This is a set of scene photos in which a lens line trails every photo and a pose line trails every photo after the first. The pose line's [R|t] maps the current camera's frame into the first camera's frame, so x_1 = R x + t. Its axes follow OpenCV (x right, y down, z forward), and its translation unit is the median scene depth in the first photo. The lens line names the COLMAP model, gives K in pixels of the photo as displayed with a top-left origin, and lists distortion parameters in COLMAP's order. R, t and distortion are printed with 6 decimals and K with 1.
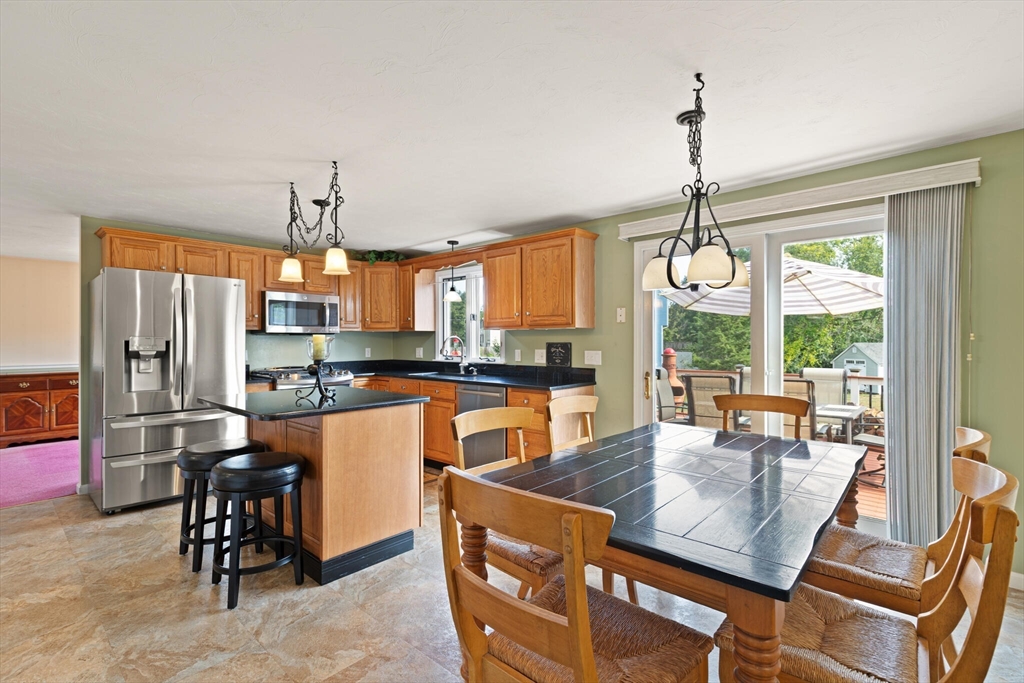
lens RADIAL K [[468.2, 0, 509.6], [0, 468.2, 339.4], [0, 0, 1]] dist [0.003361, 0.000599]
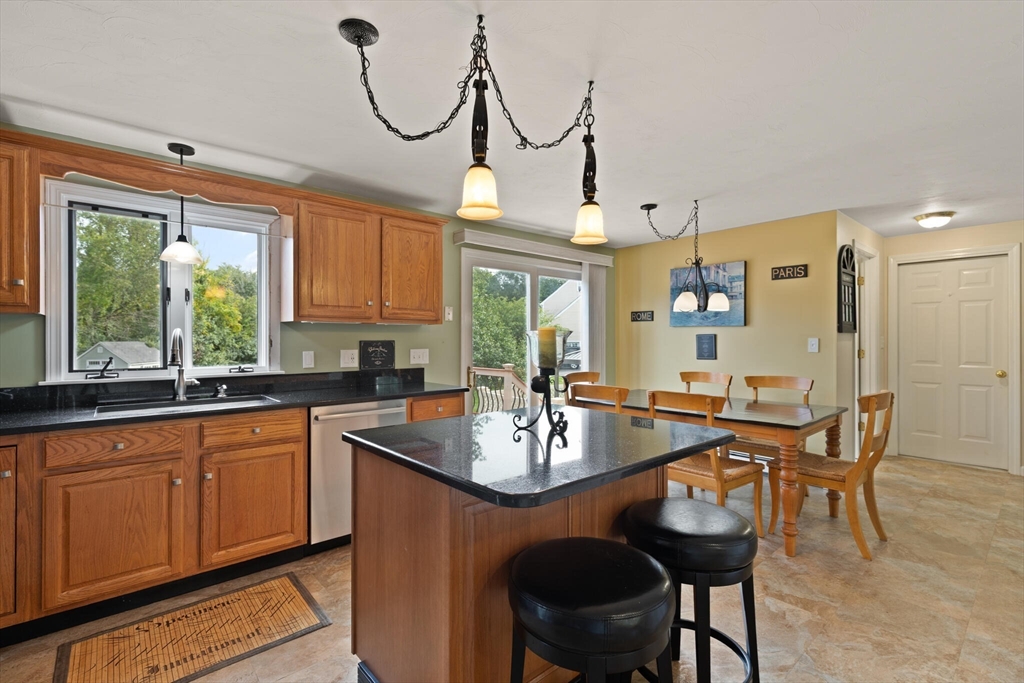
lens RADIAL K [[468.2, 0, 513.4], [0, 468.2, 339.5], [0, 0, 1]] dist [0.003361, 0.000599]
pose [[0.111628, -0.007351, 0.993723, -0.684970], [-0.007056, 0.999942, 0.008189, -0.003294], [-0.993725, -0.007926, 0.111569, 0.655601]]
